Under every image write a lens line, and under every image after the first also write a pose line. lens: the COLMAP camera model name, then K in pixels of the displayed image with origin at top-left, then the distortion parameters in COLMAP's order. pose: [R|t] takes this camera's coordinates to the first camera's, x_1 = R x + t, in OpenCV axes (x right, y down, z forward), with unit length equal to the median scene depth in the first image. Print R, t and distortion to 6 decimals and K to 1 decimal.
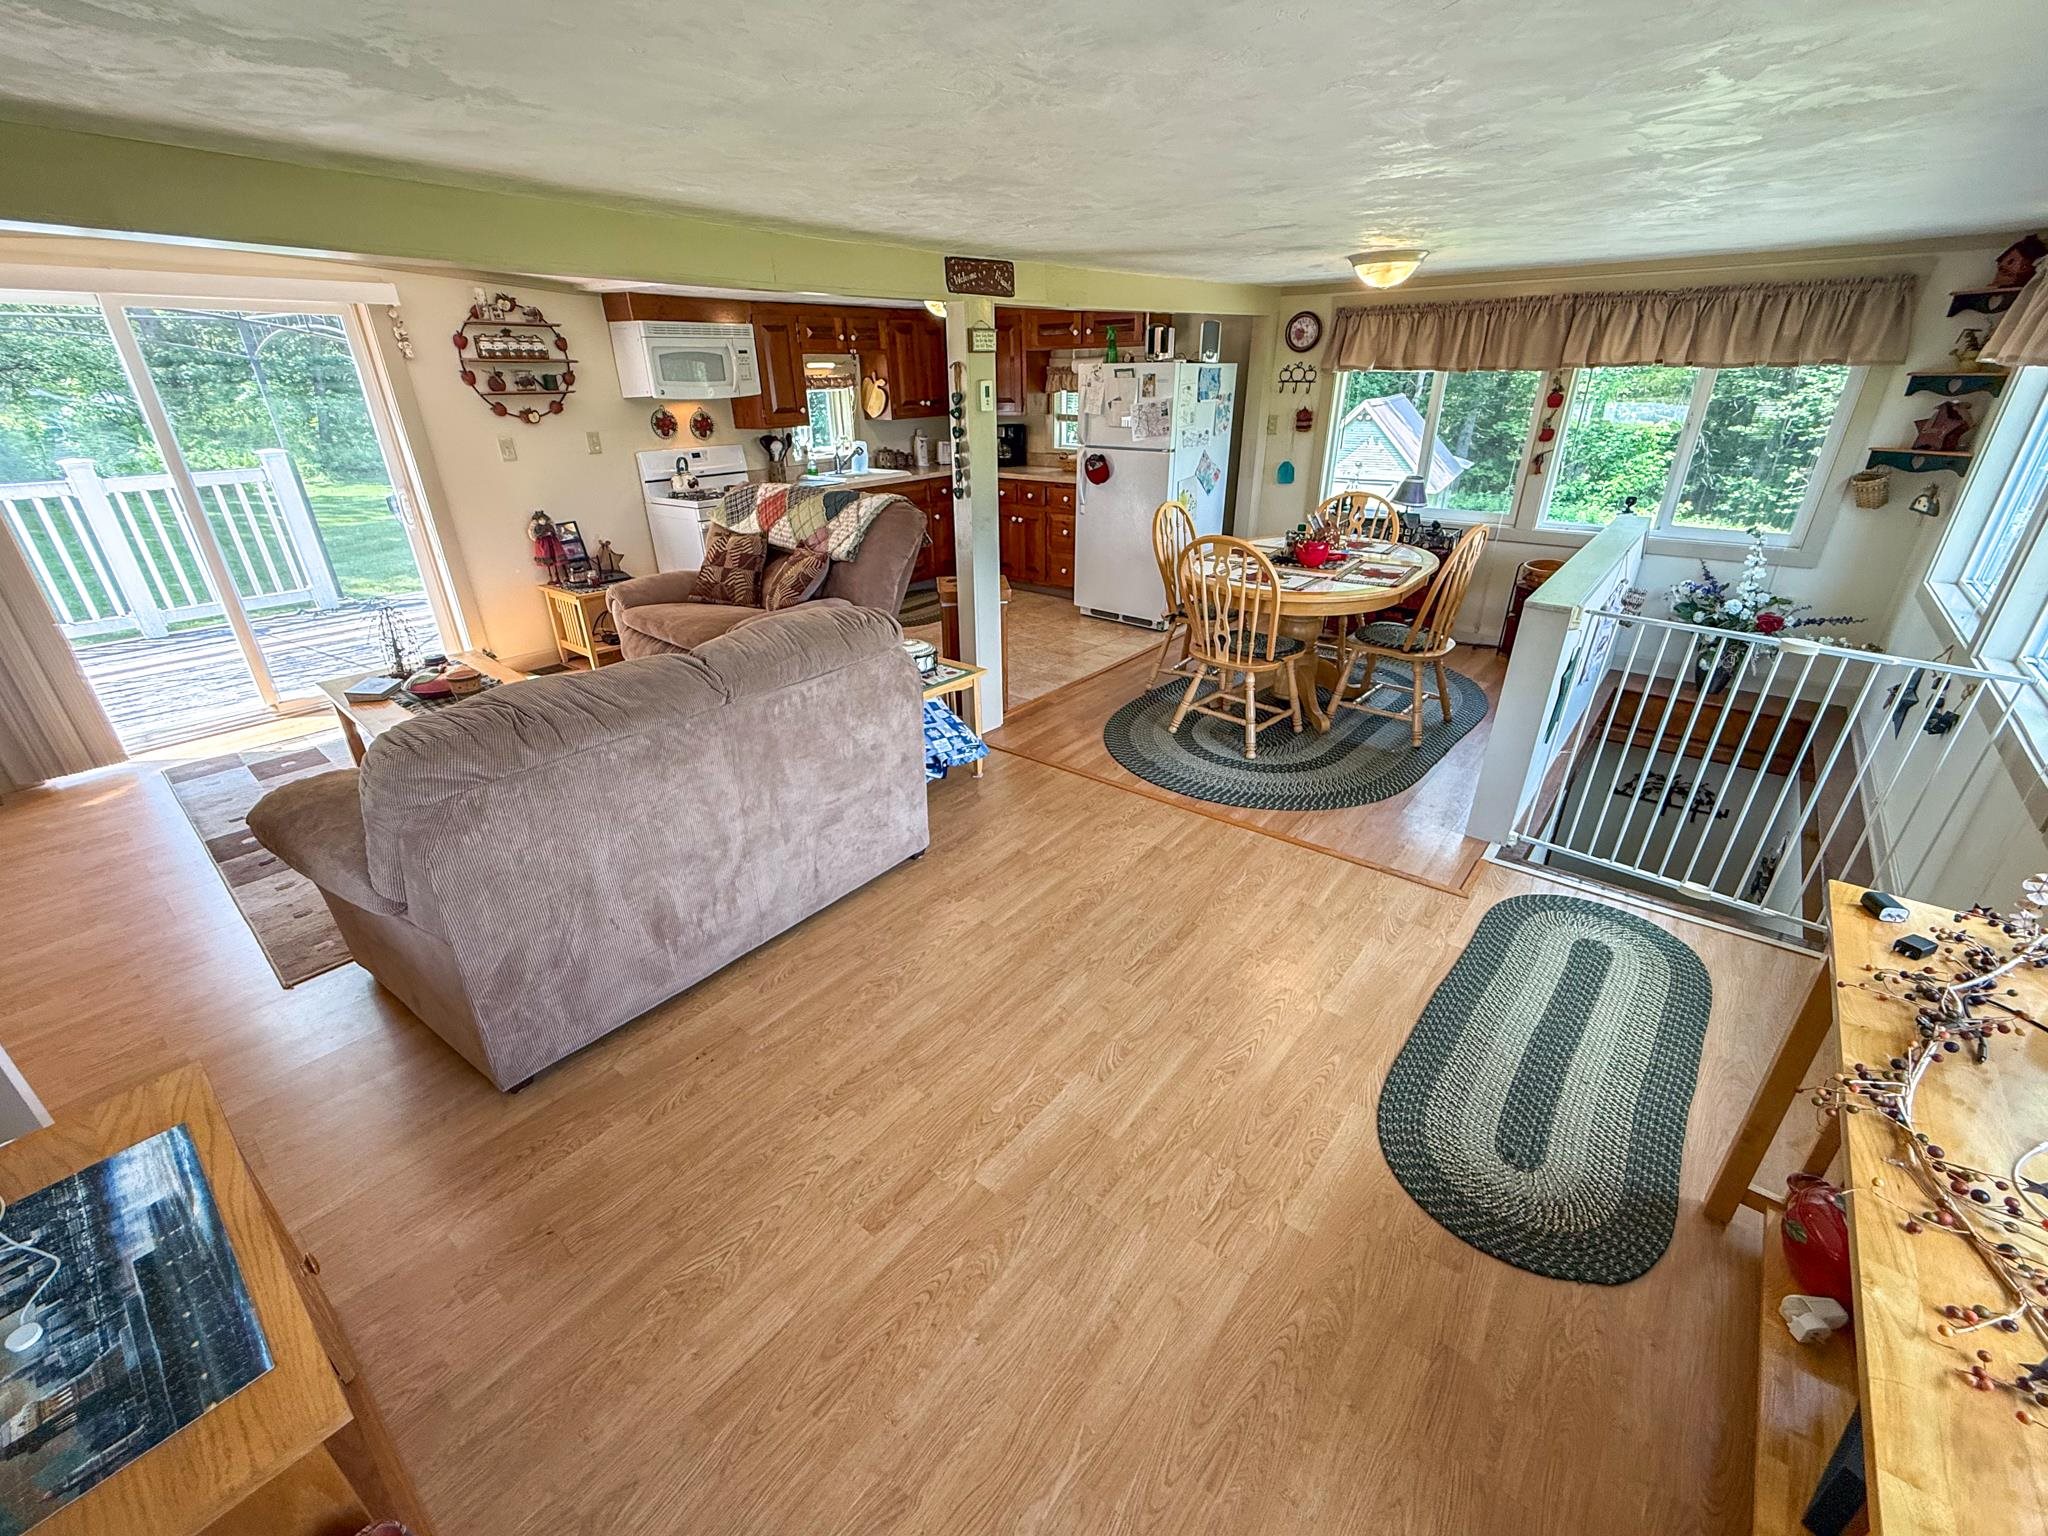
lens RADIAL K [[824.2, 0, 1007.9], [0, 824.2, 767.7], [0, 0, 1]] dist [0.000337, 0.000195]
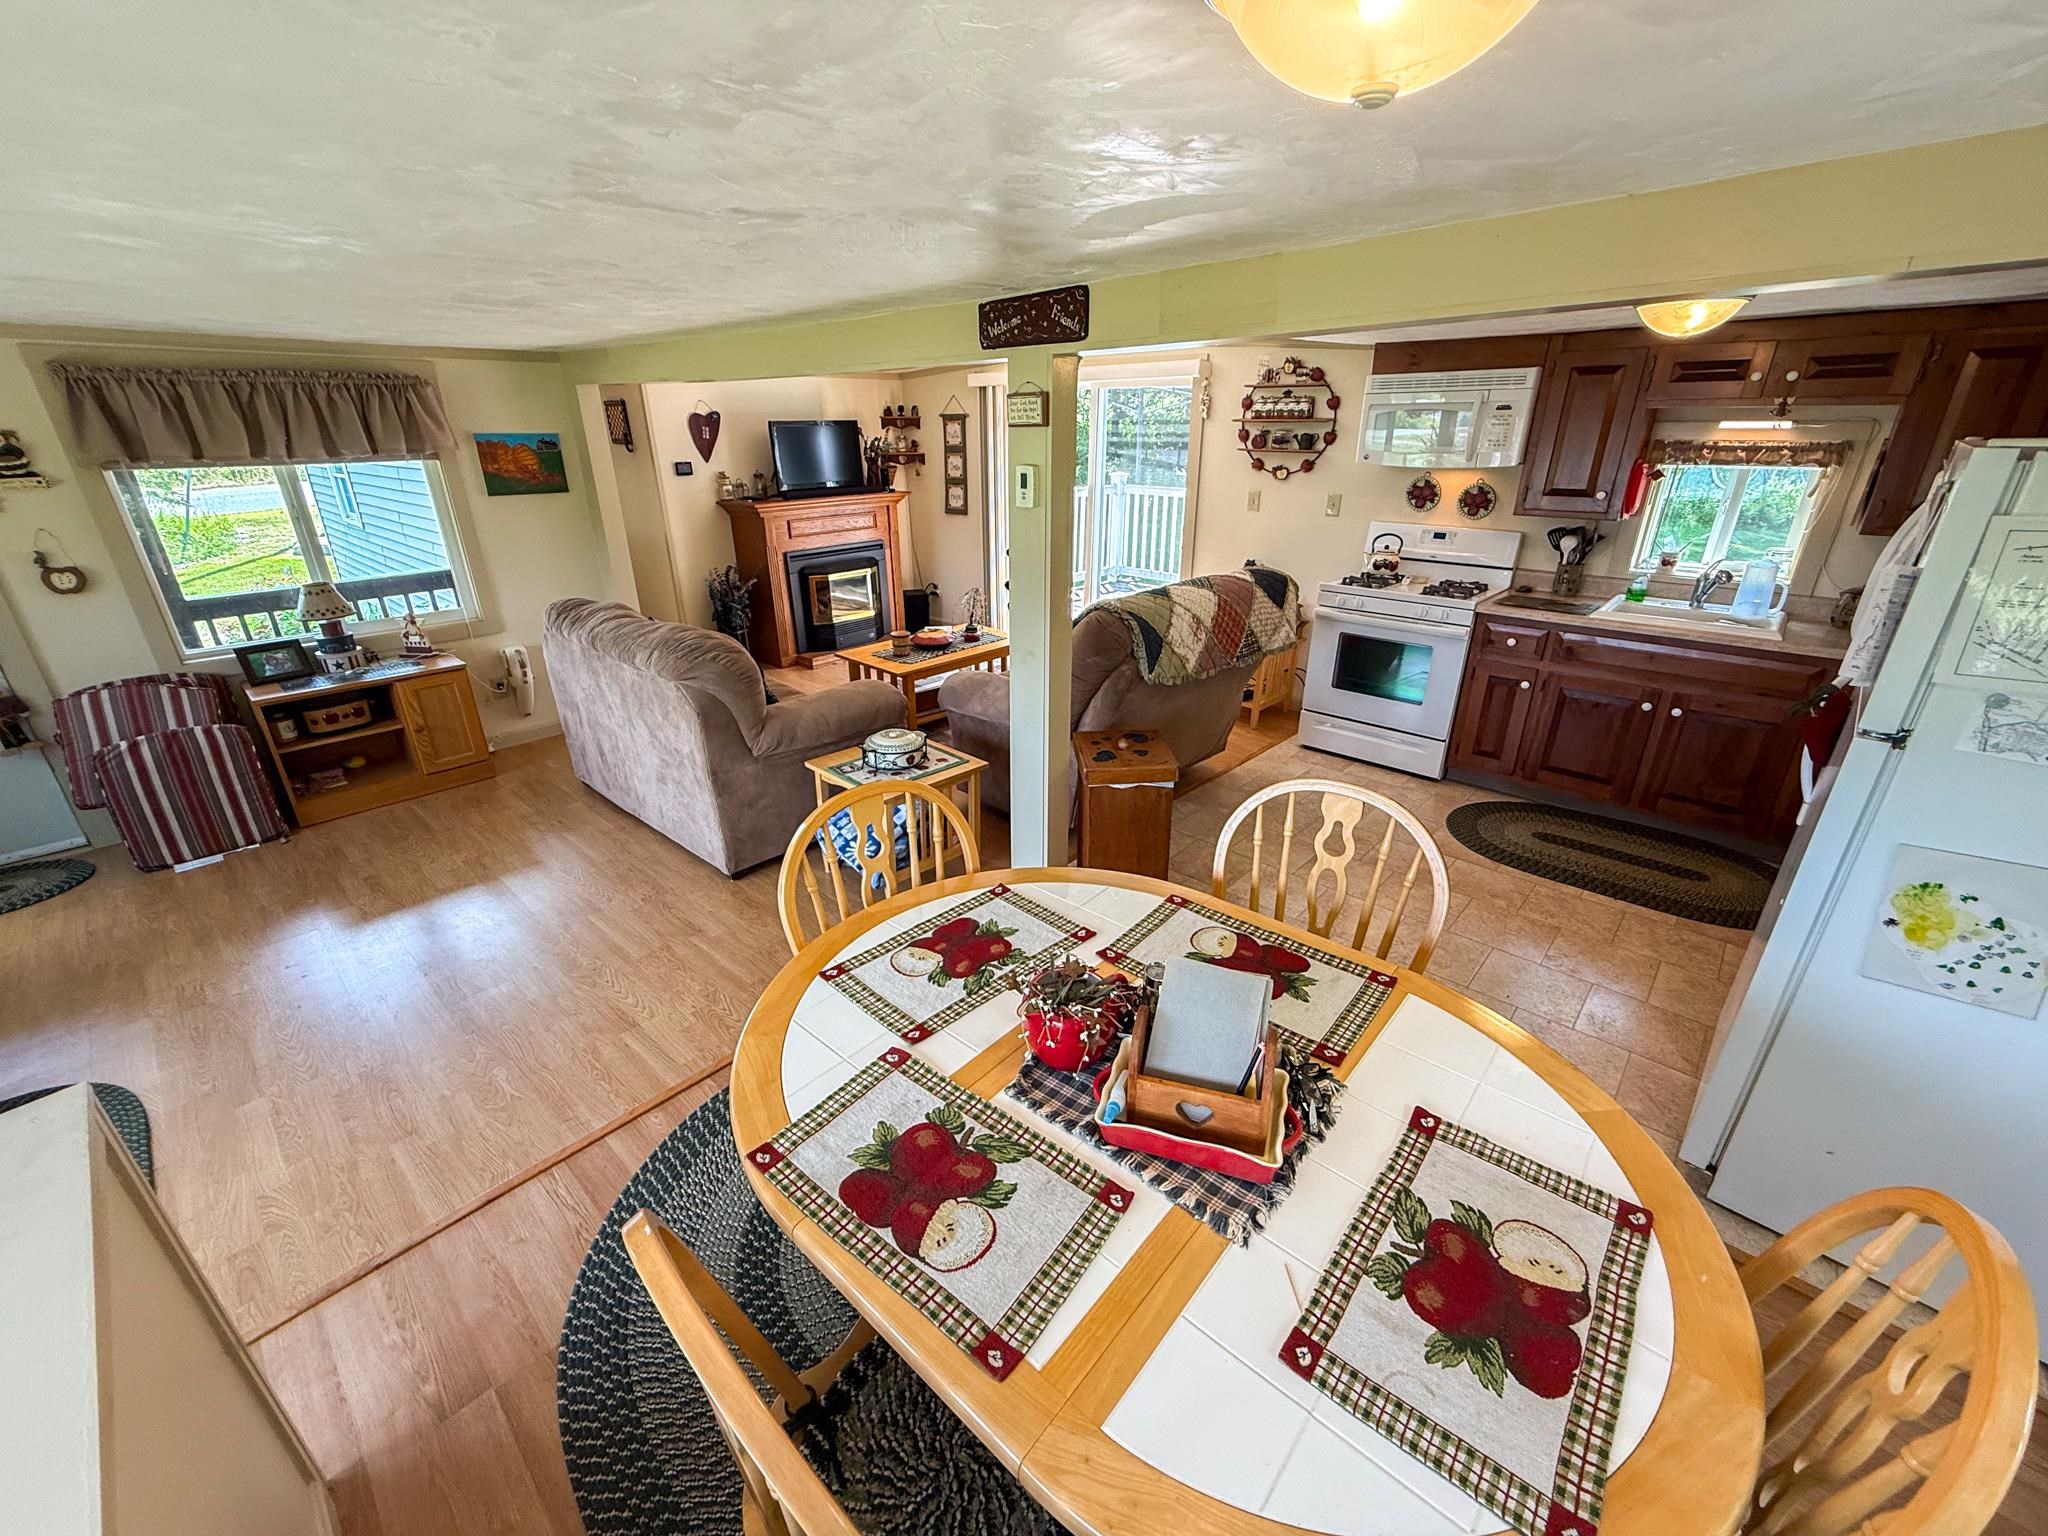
lens RADIAL K [[811.6, 0, 1040.6], [0, 811.6, 775.6], [0, 0, 1]] dist [0.001652, -0.000027]
pose [[-0.032594, 0.410046, -0.911482, 0.457705], [-0.428238, 0.818285, 0.383434, -0.337420], [0.903078, 0.402829, 0.148926, 0.653261]]
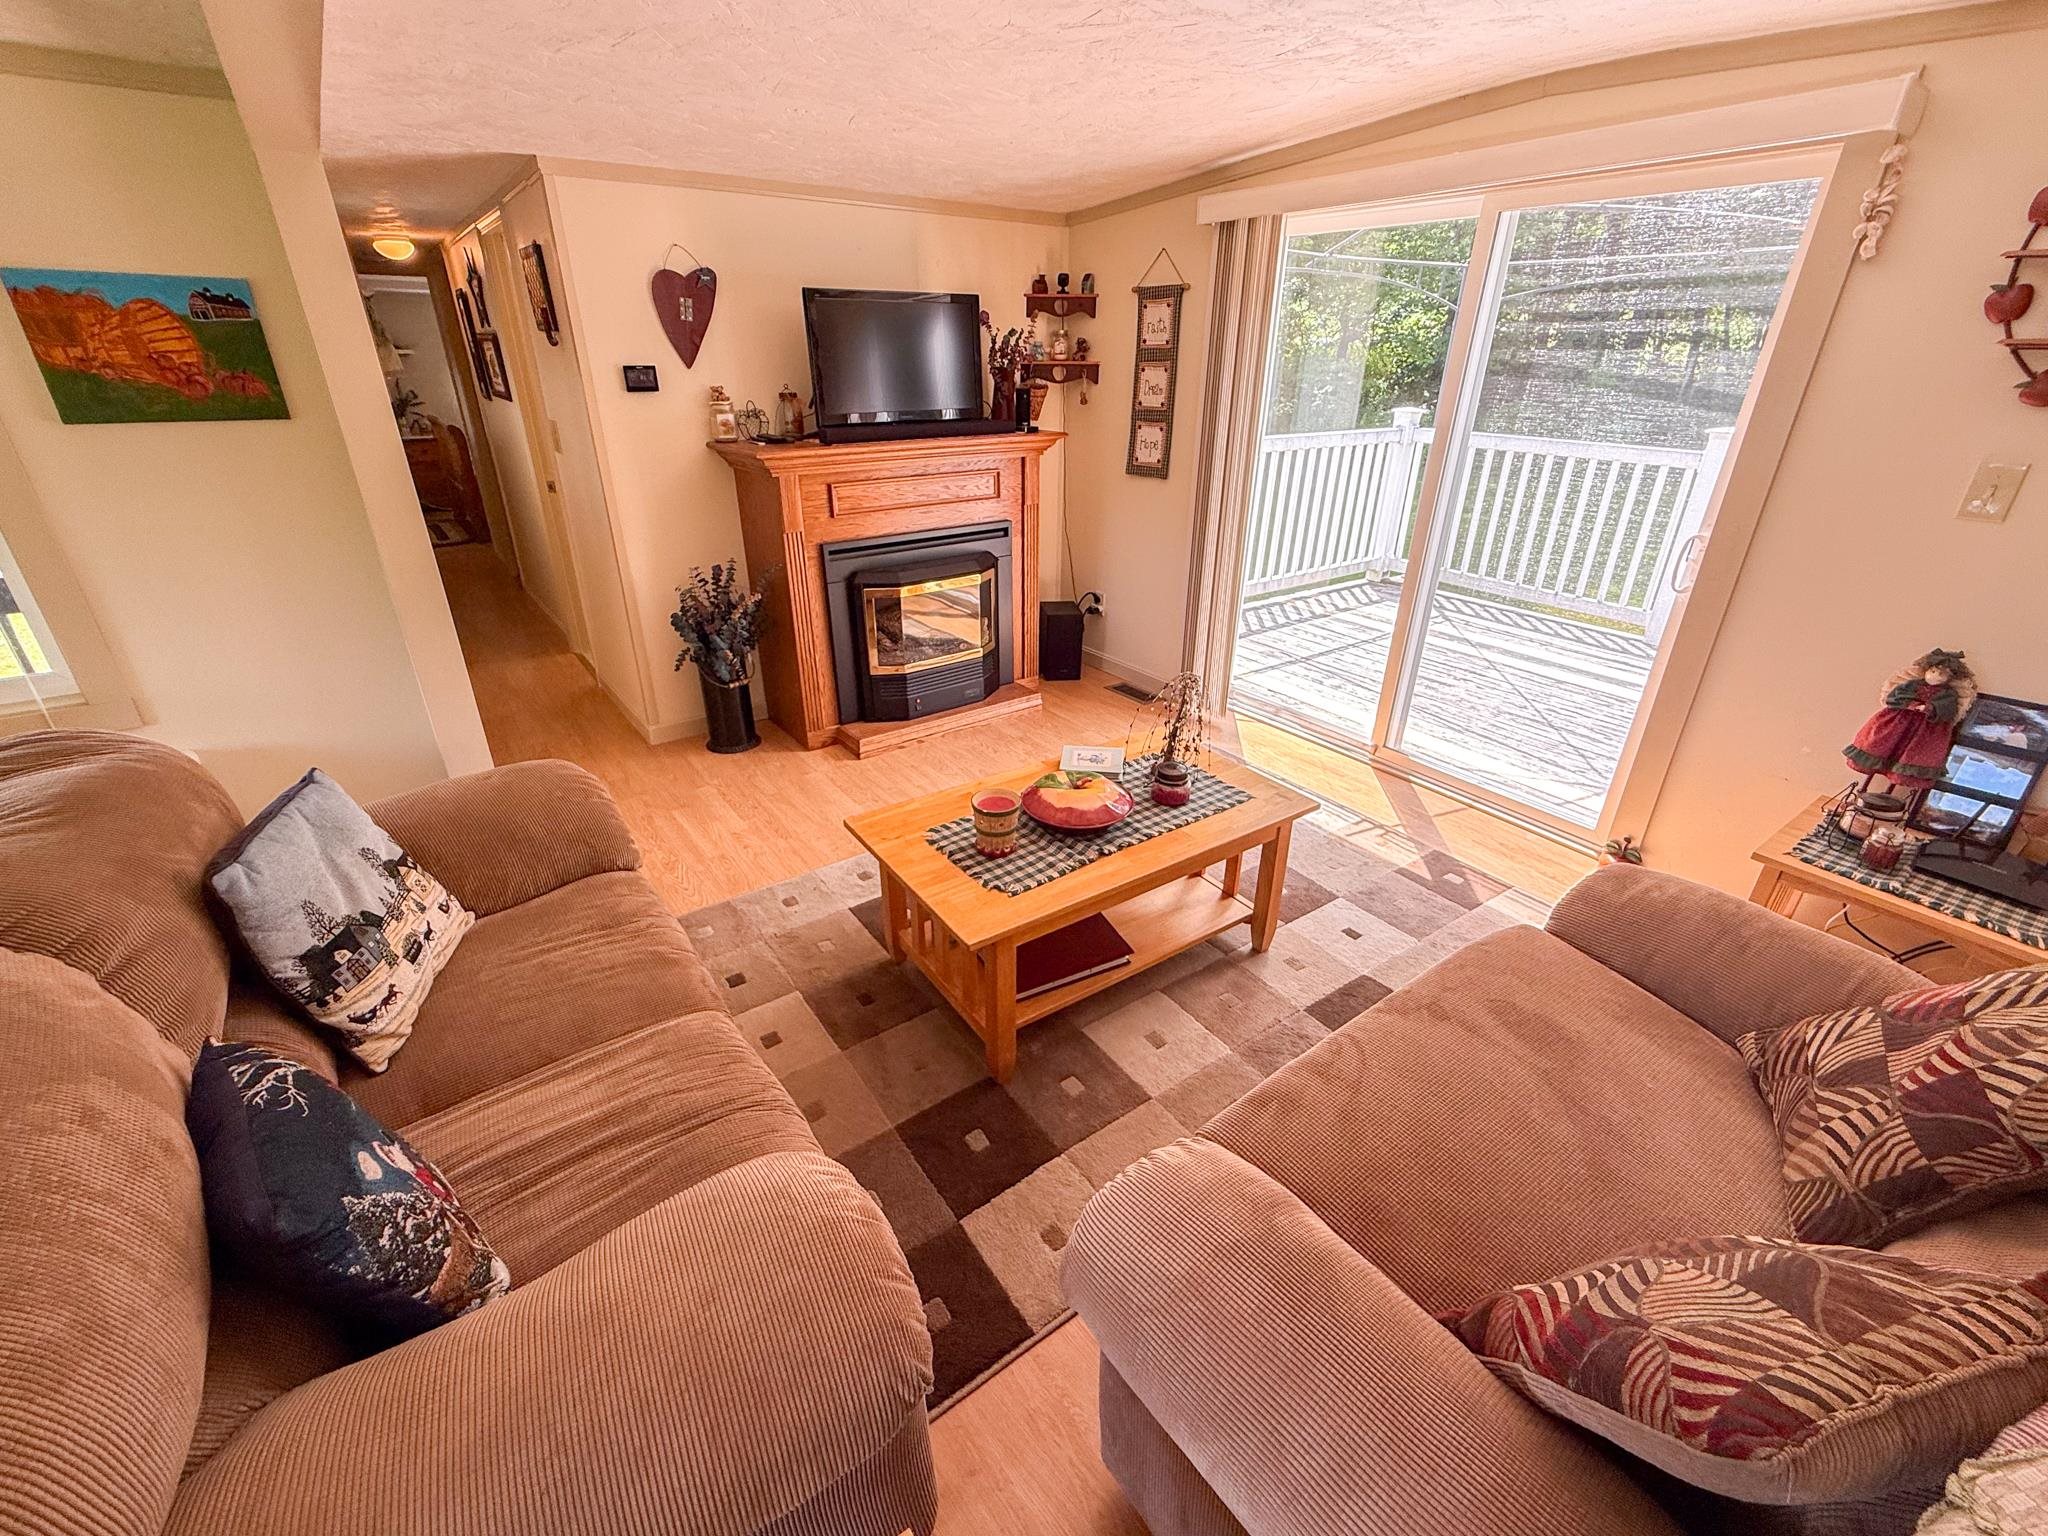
lens RADIAL K [[855.9, 0, 1050.8], [0, 855.9, 762.9], [0, 0, 1]] dist [0.000170, 0.000060]
pose [[-0.221227, 0.432924, -0.873863, -0.082115], [-0.426784, 0.762724, 0.485909, -0.264881], [0.876878, 0.480446, 0.016030, 0.594483]]
